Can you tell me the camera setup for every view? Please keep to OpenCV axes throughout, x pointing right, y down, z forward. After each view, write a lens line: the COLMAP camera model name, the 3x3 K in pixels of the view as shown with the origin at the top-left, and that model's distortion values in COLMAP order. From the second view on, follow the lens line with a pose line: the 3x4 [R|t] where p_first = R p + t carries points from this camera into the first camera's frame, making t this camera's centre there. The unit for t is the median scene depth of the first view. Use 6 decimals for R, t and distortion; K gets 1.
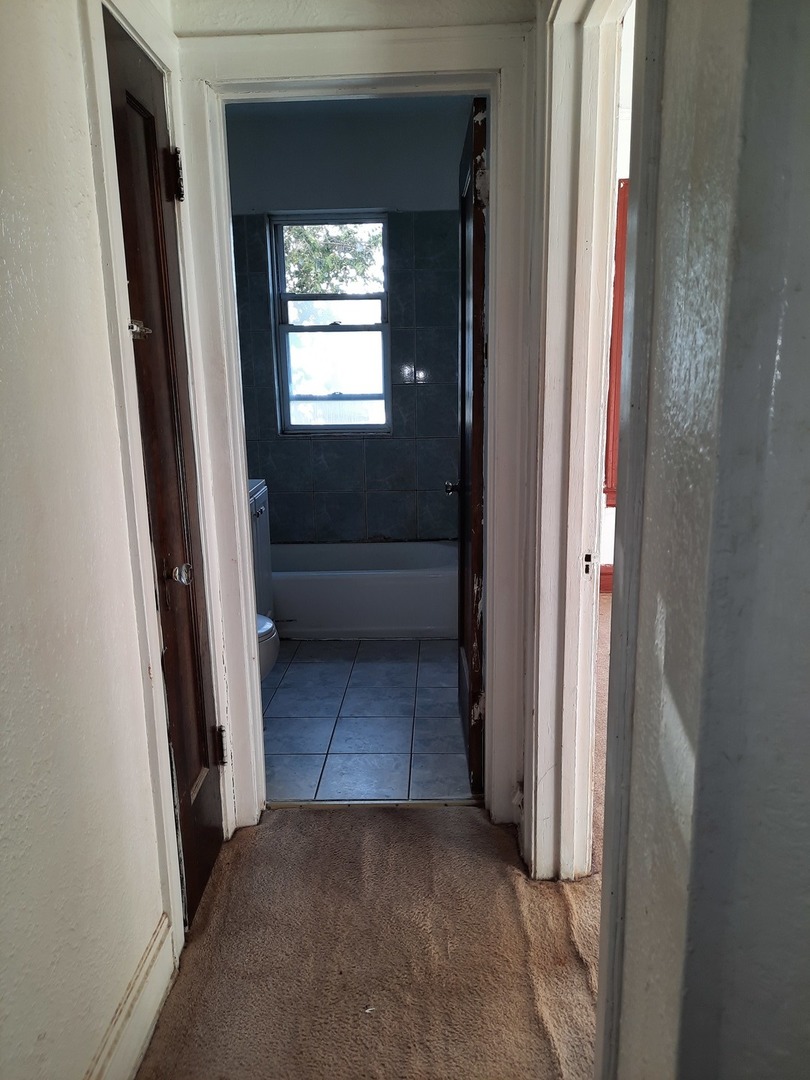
lens RADIAL K [[779.2, 0, 405.3], [0, 779.2, 540.1], [0, 0, 1]] dist [0.014758, -0.004144]
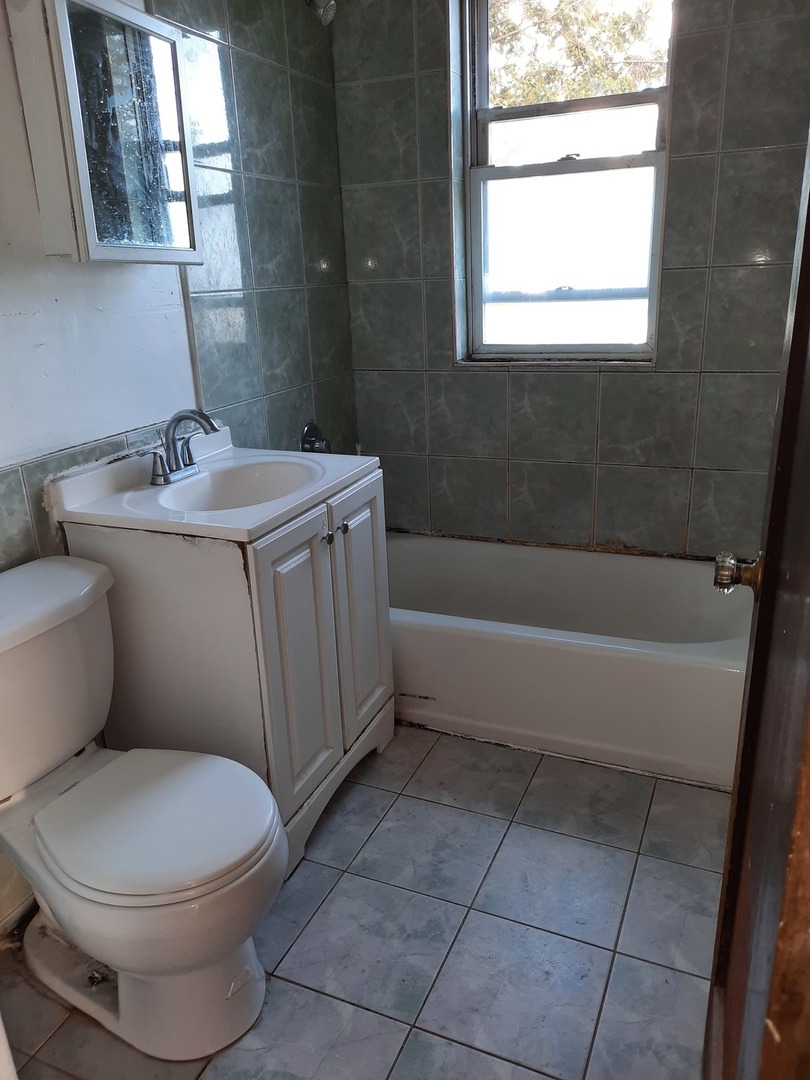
lens RADIAL K [[779.2, 0, 404.5], [0, 779.2, 542.8], [0, 0, 1]] dist [0.014758, -0.004144]
pose [[0.926725, 0.101677, -0.361721, 0.030986], [-0.051936, 0.988113, 0.144693, -0.081386], [0.372133, -0.115305, 0.920990, 0.411591]]
